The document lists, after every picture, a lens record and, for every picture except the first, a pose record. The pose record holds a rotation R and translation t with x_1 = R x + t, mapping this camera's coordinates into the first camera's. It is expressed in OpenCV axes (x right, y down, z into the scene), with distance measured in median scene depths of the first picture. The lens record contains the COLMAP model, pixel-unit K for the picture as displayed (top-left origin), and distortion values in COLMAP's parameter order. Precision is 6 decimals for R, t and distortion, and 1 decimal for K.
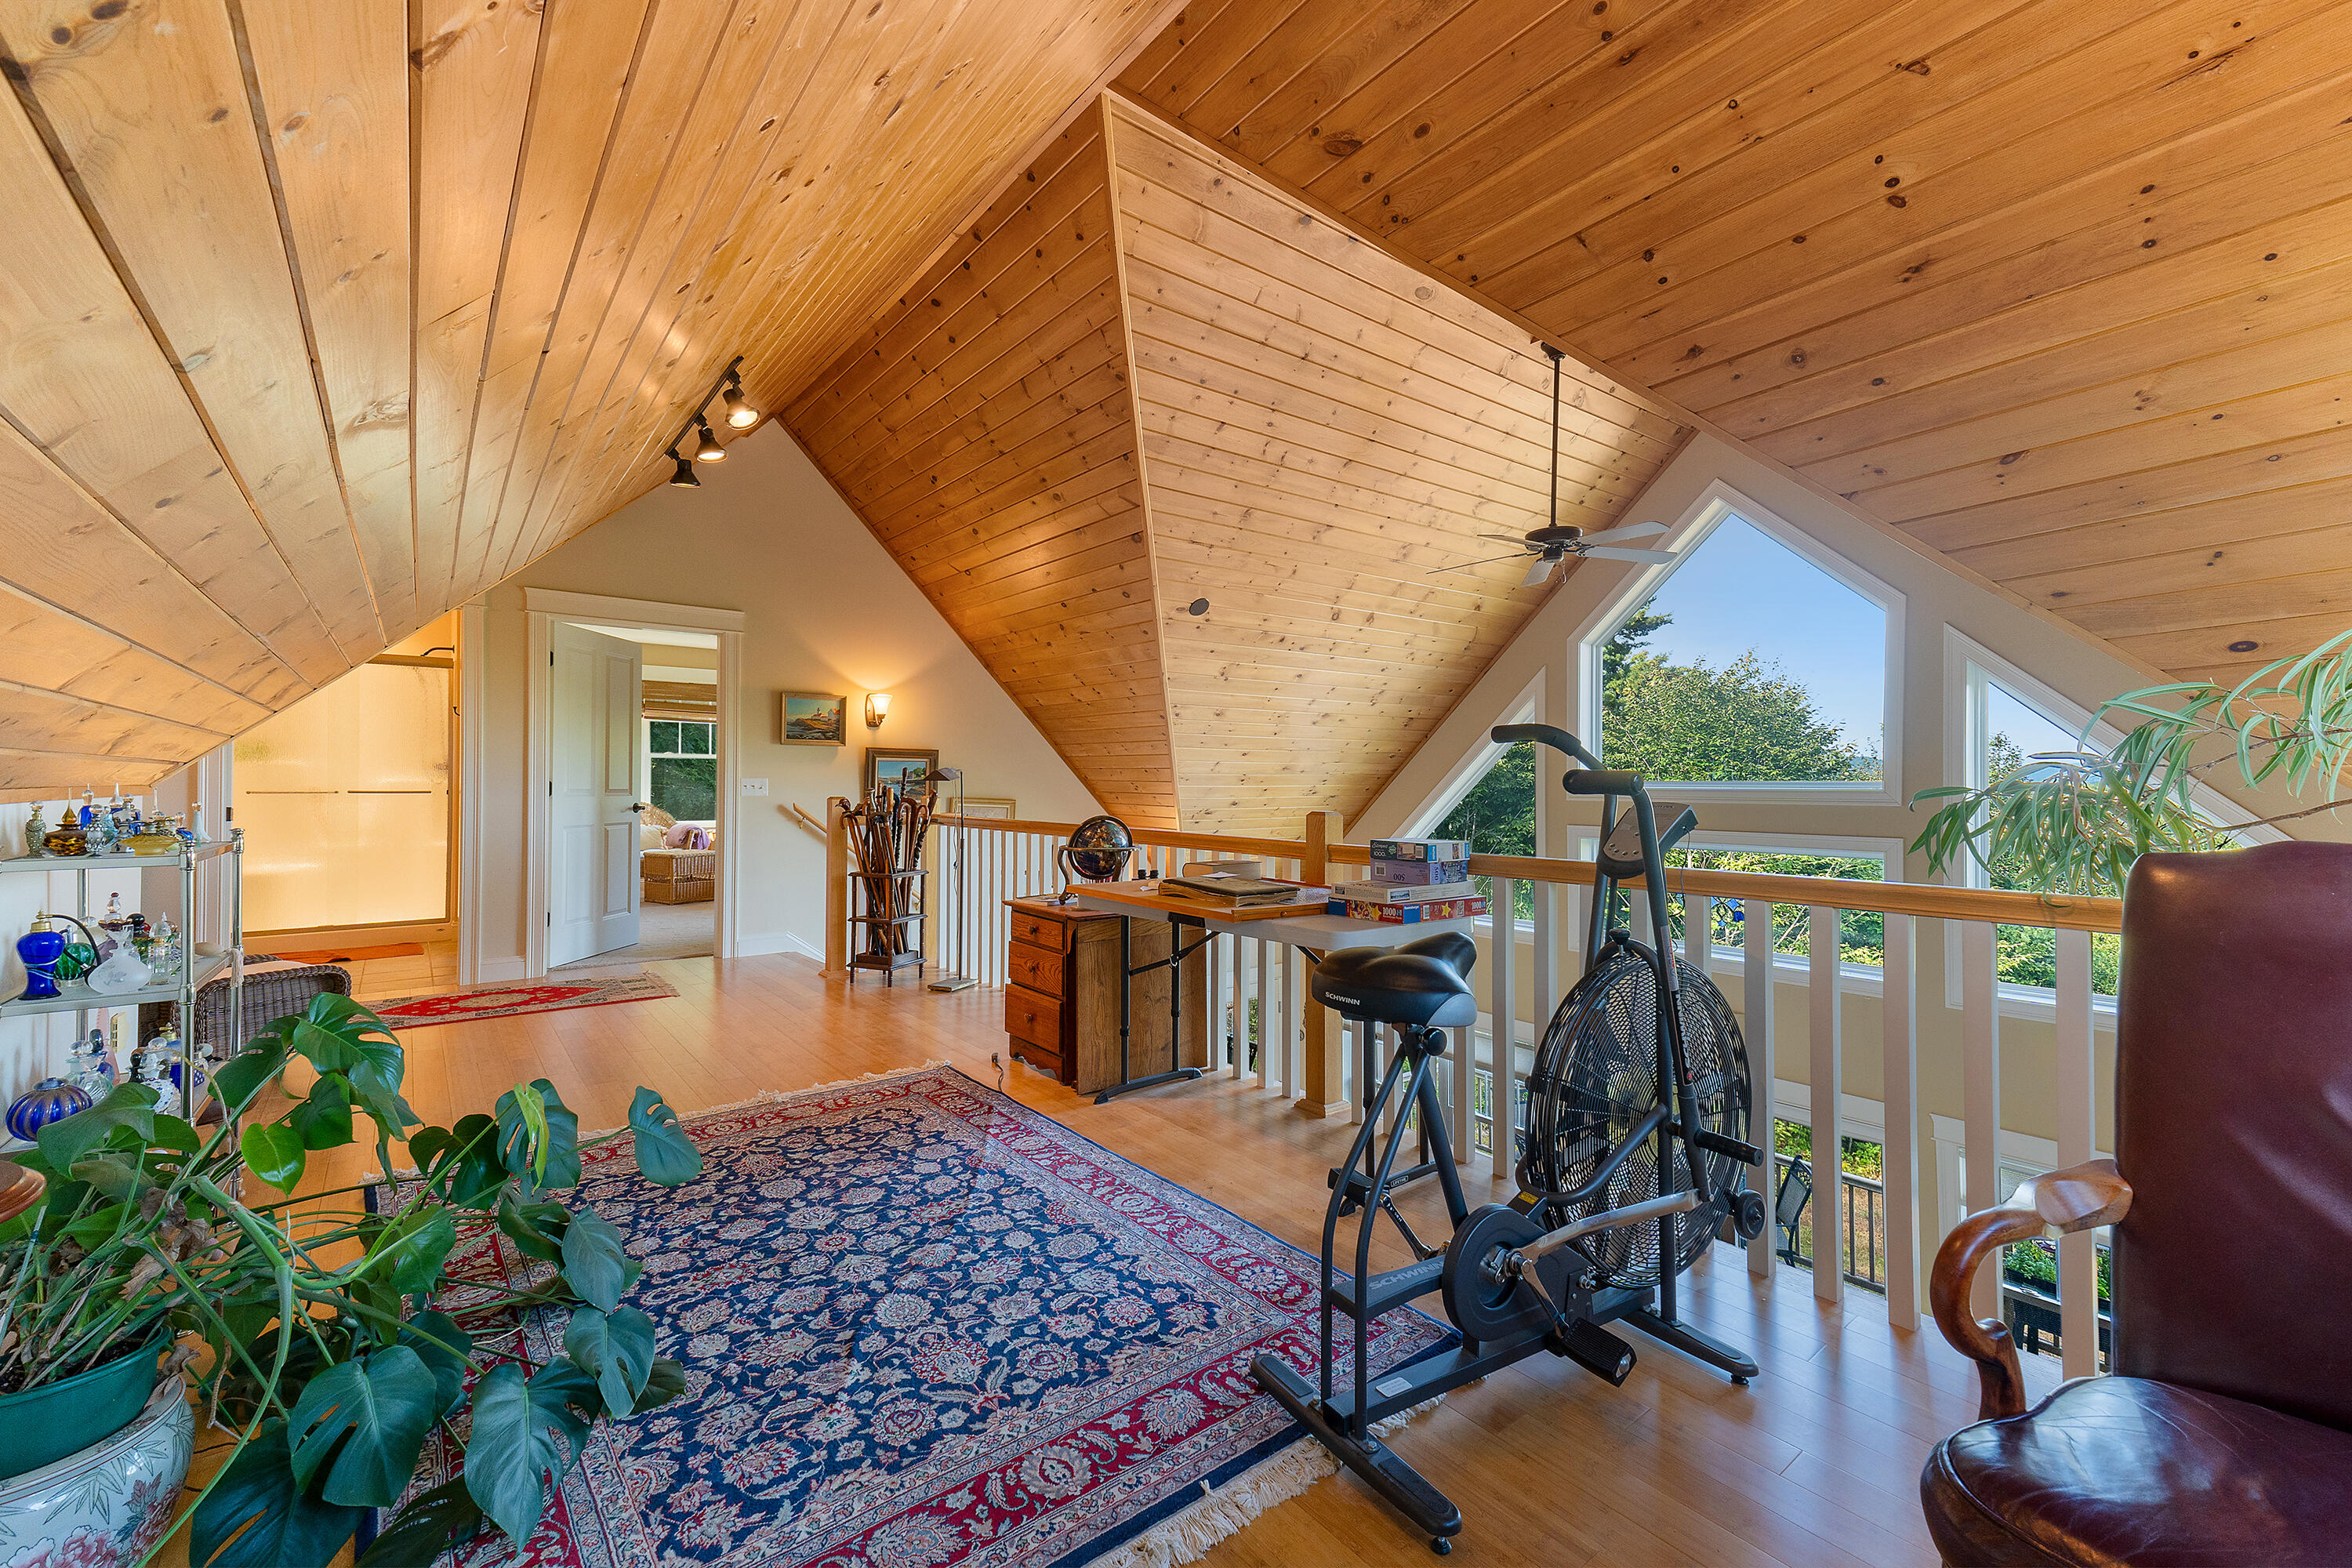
lens RADIAL K [[986.1, 0, 1184.1], [0, 986.1, 782.4], [0, 0, 1]] dist [0.019931, -0.001176]
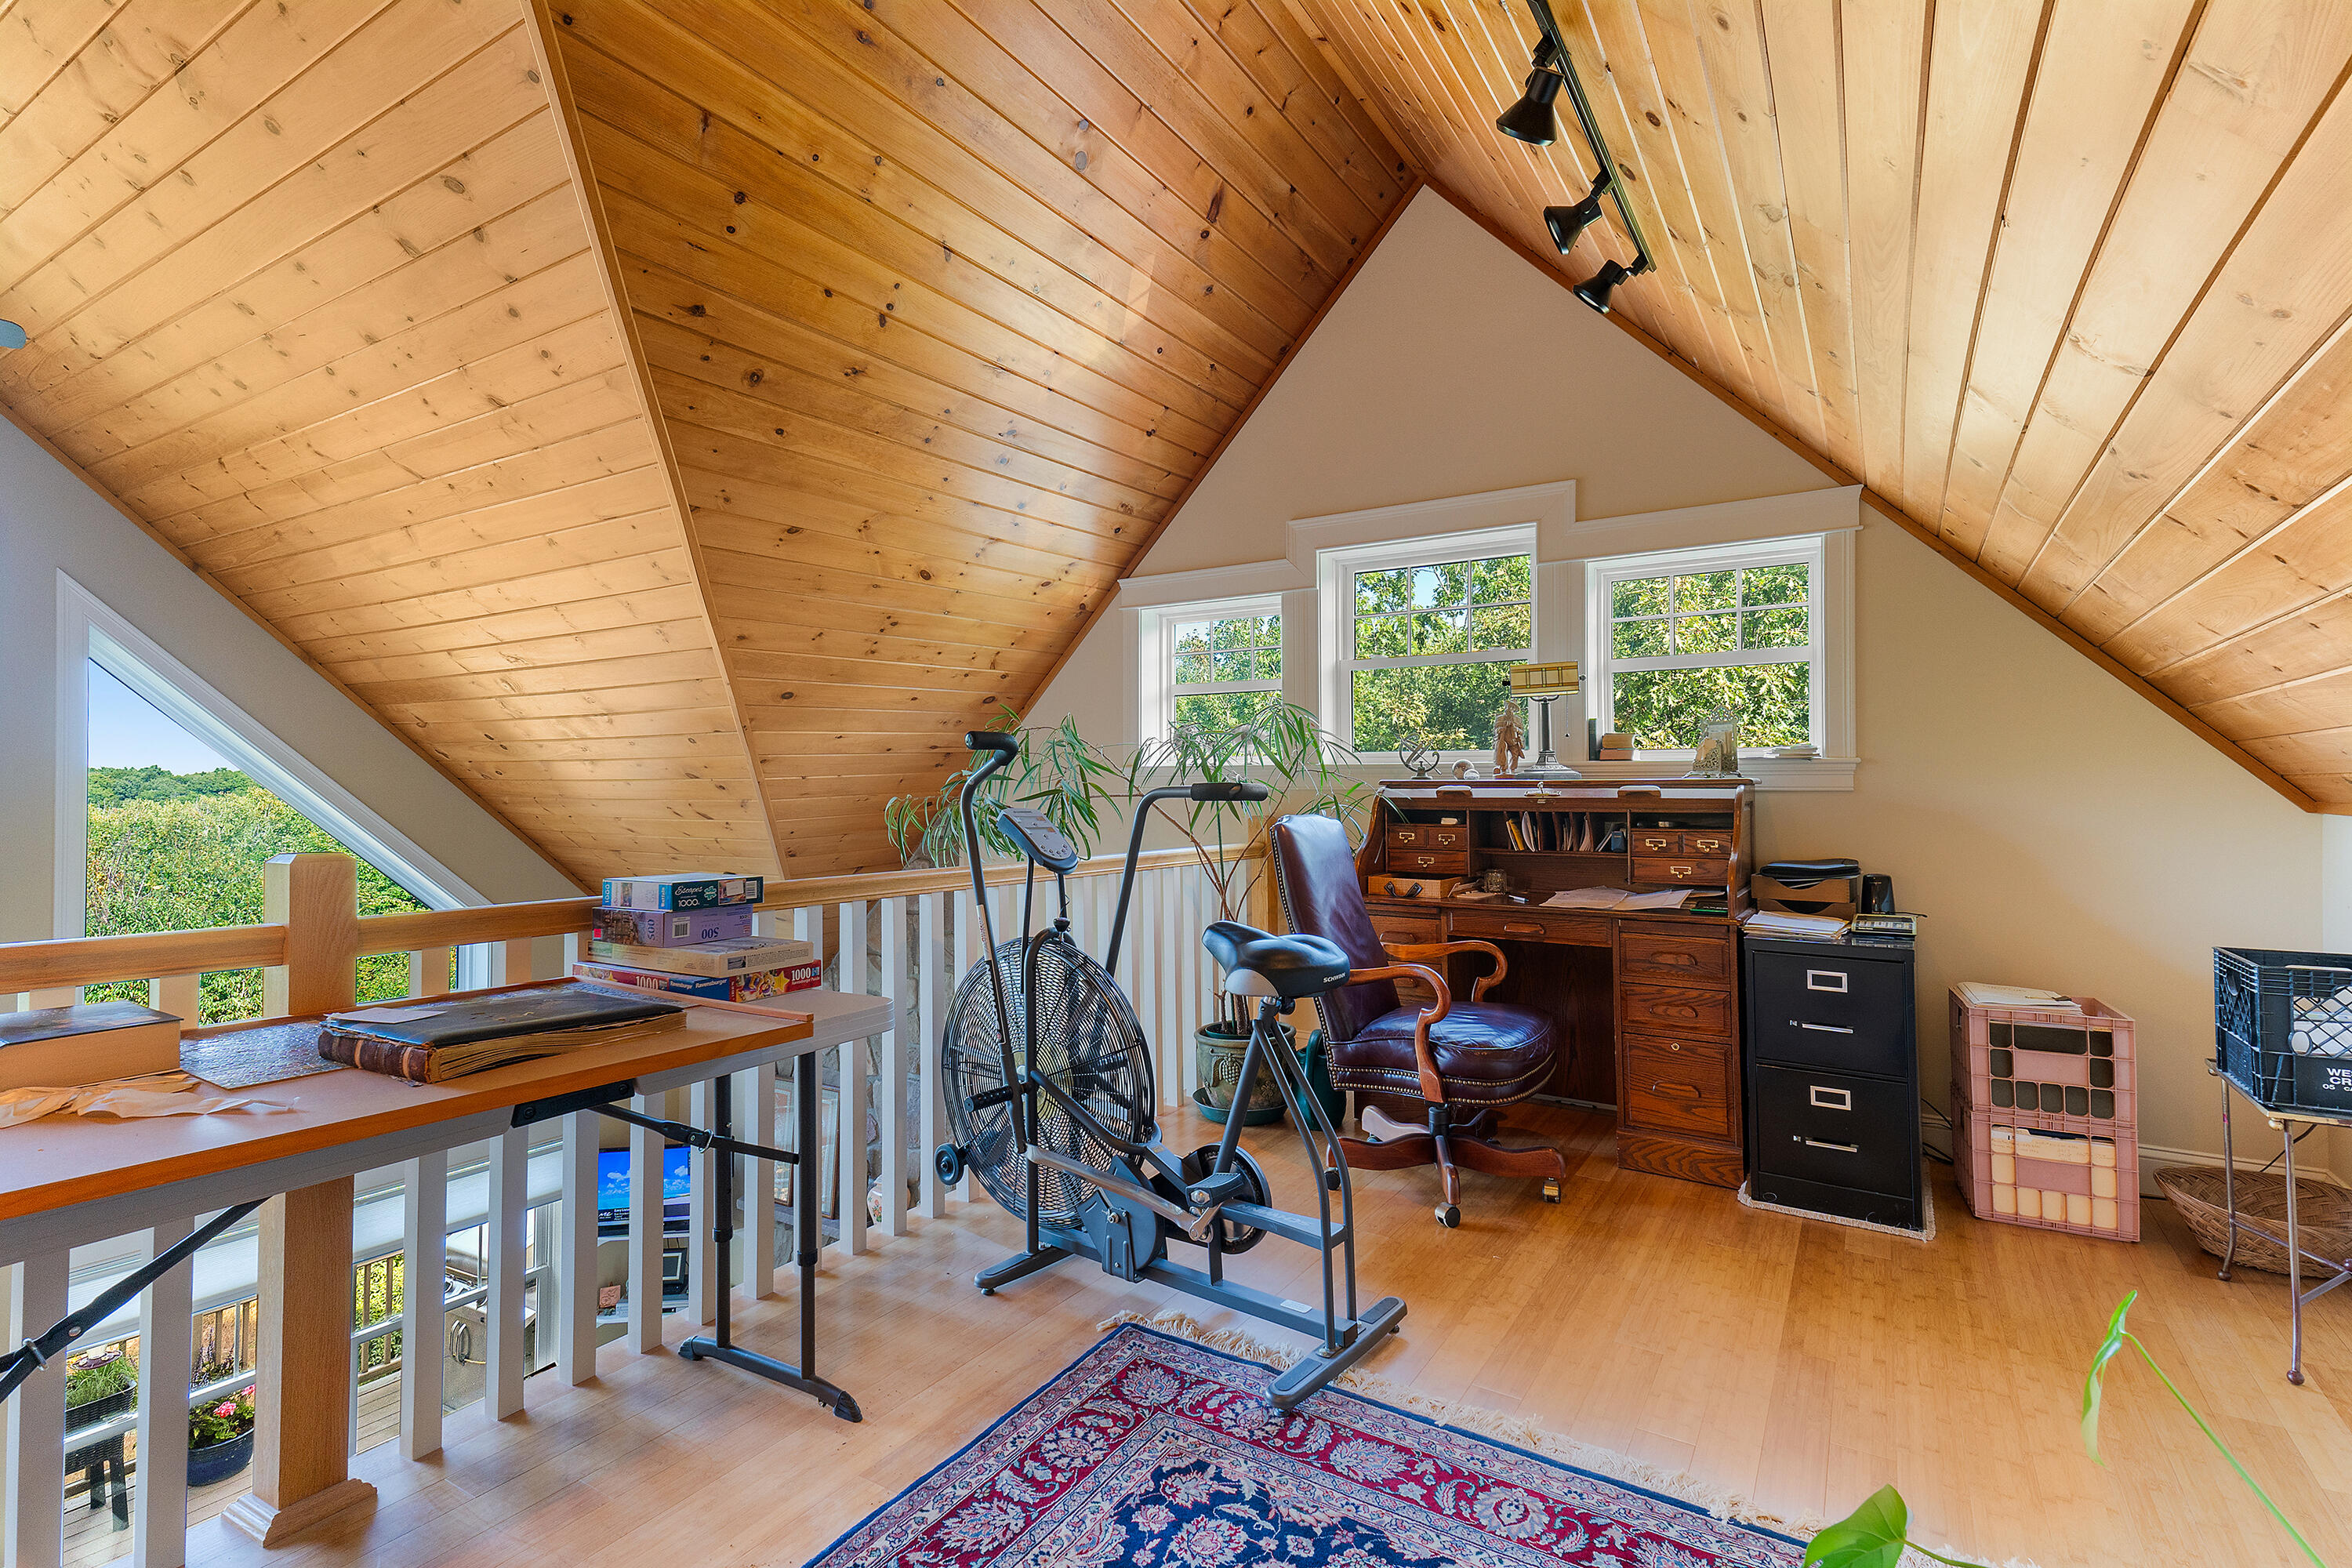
lens RADIAL K [[1123.6, 0, 1173.5], [0, 1123.6, 774.3], [0, 0, 1]] dist [0.026575, 0.000002]
pose [[-0.357539, 0.012269, 0.933818, -0.924028], [-0.006801, 0.999853, -0.015740, -0.002061], [-0.933873, -0.011979, -0.357403, 1.502682]]
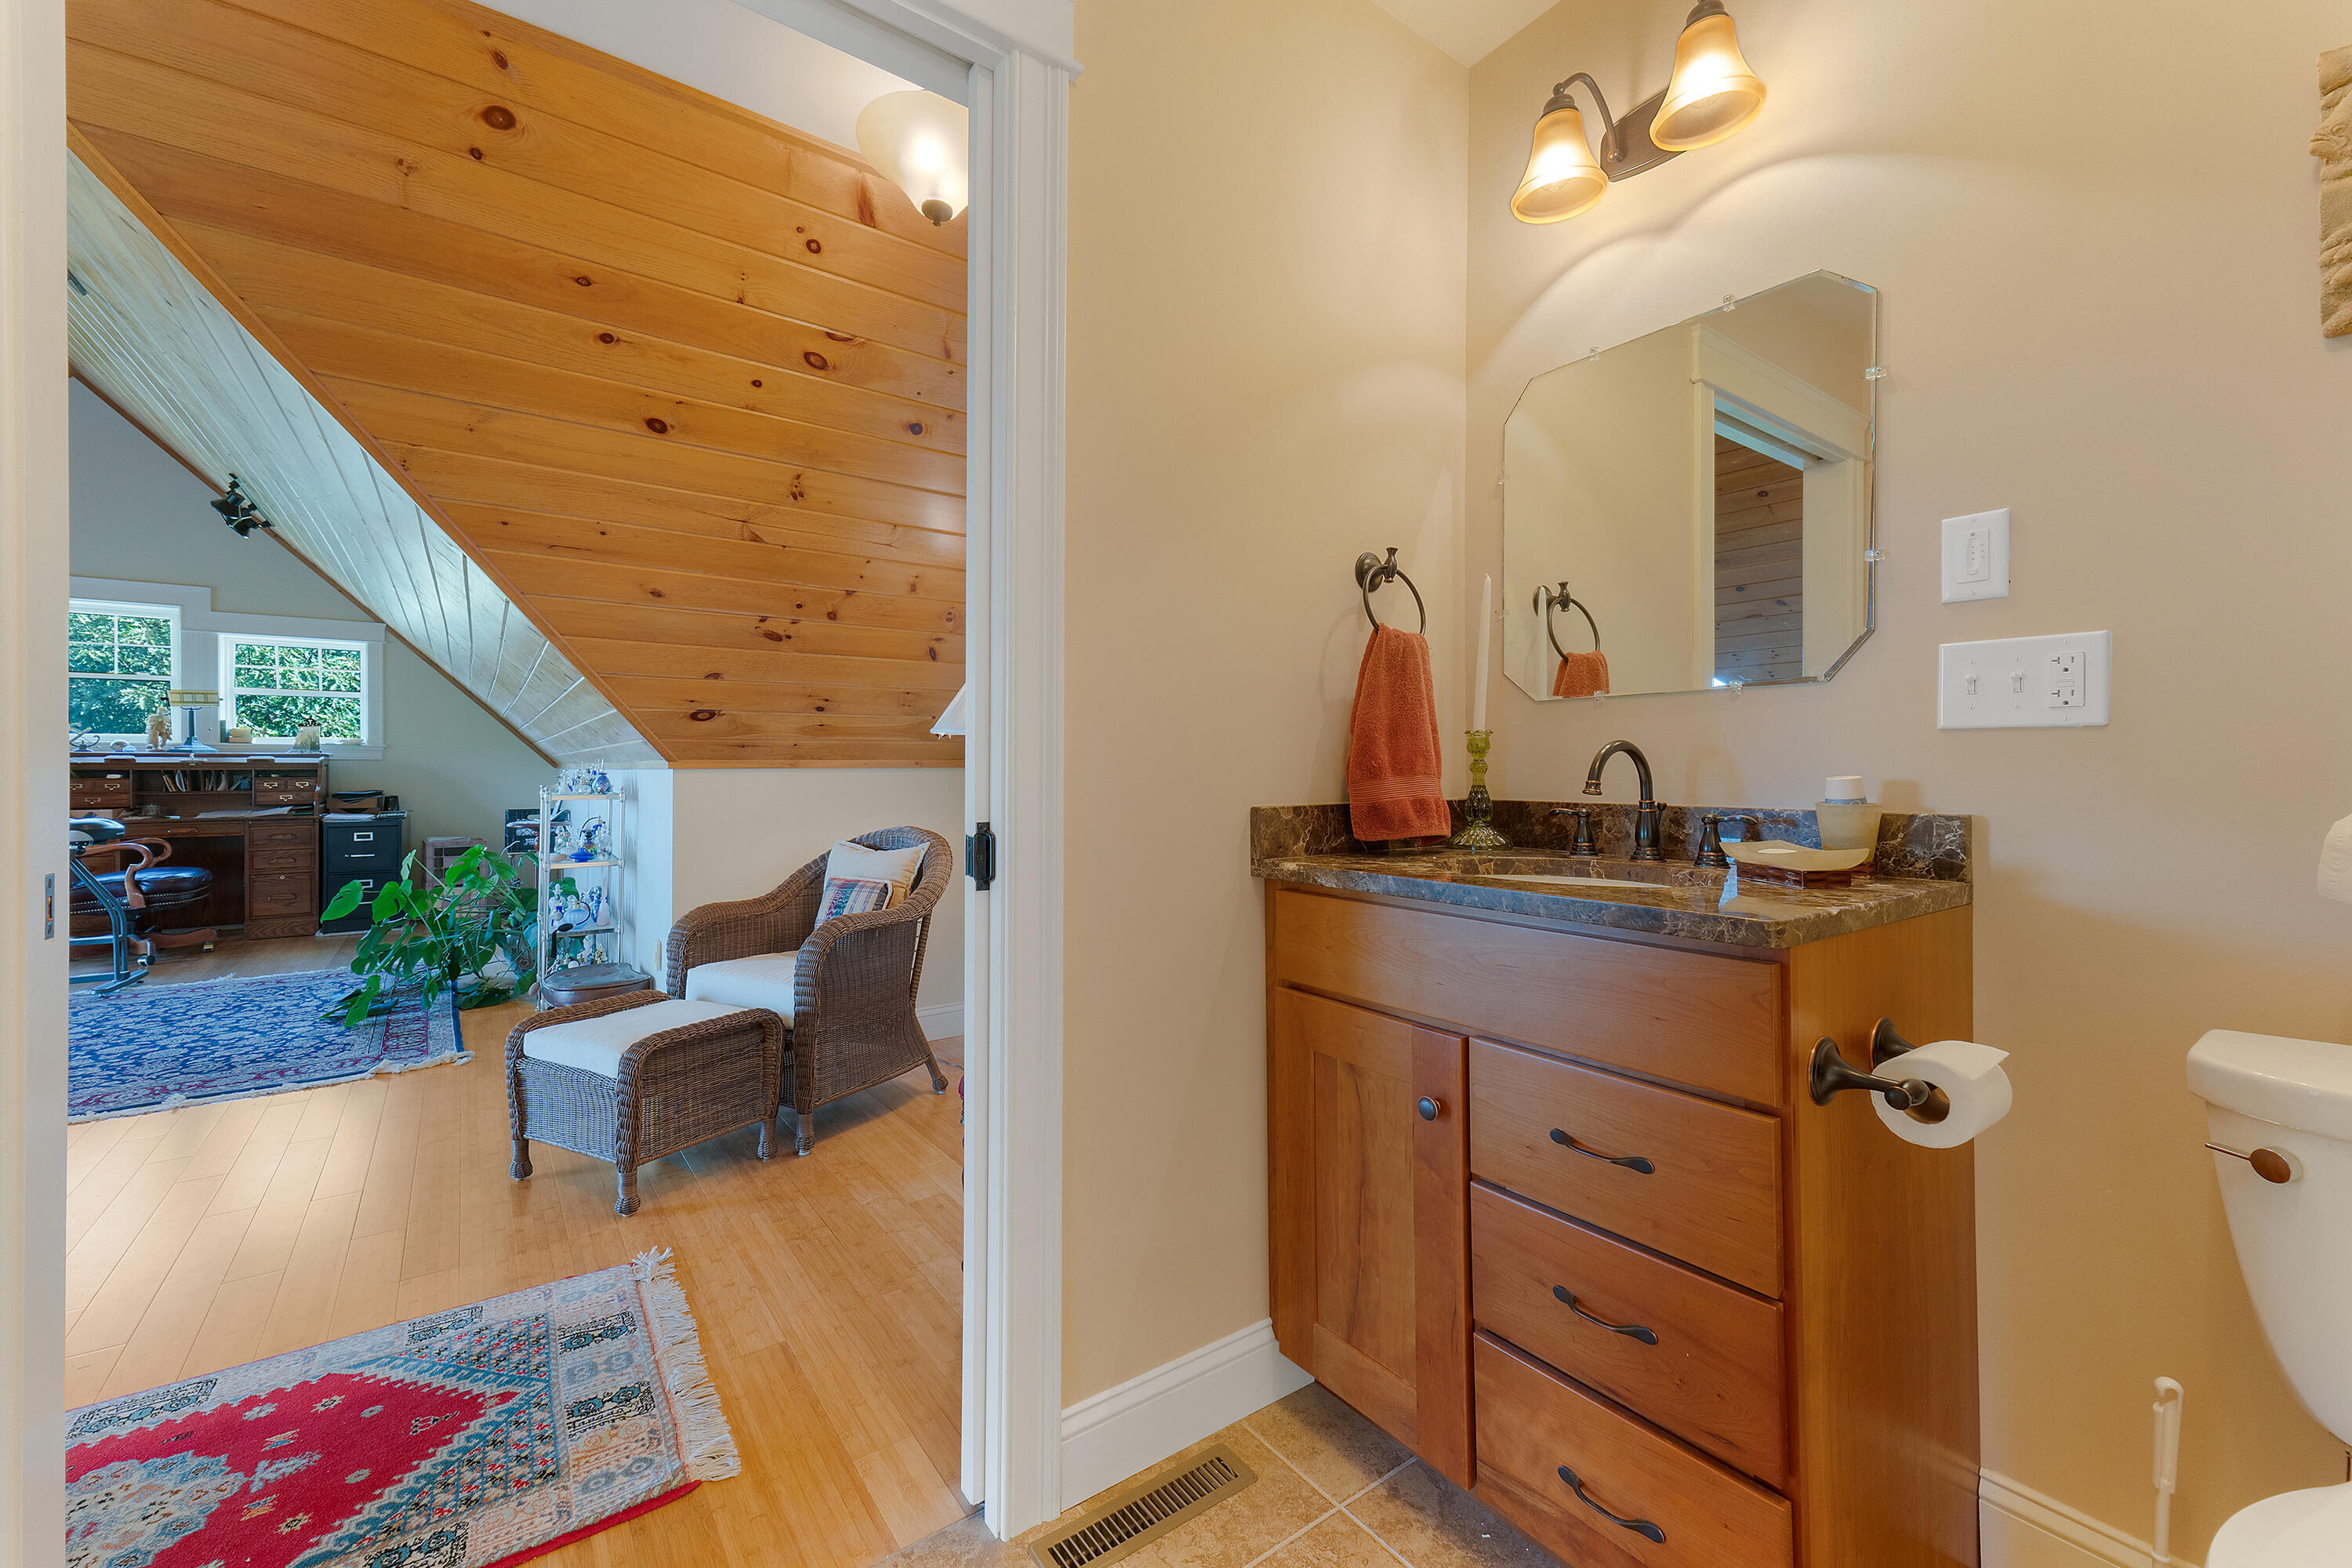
lens RADIAL K [[986.1, 0, 1210.8], [0, 986.1, 758.3], [0, 0, 1]] dist [0.019931, -0.001176]
pose [[-0.999989, -0.003274, 0.003364, -1.730511], [-0.003311, 0.999934, -0.011041, 0.005462], [-0.003328, -0.011052, -0.999933, 2.418849]]
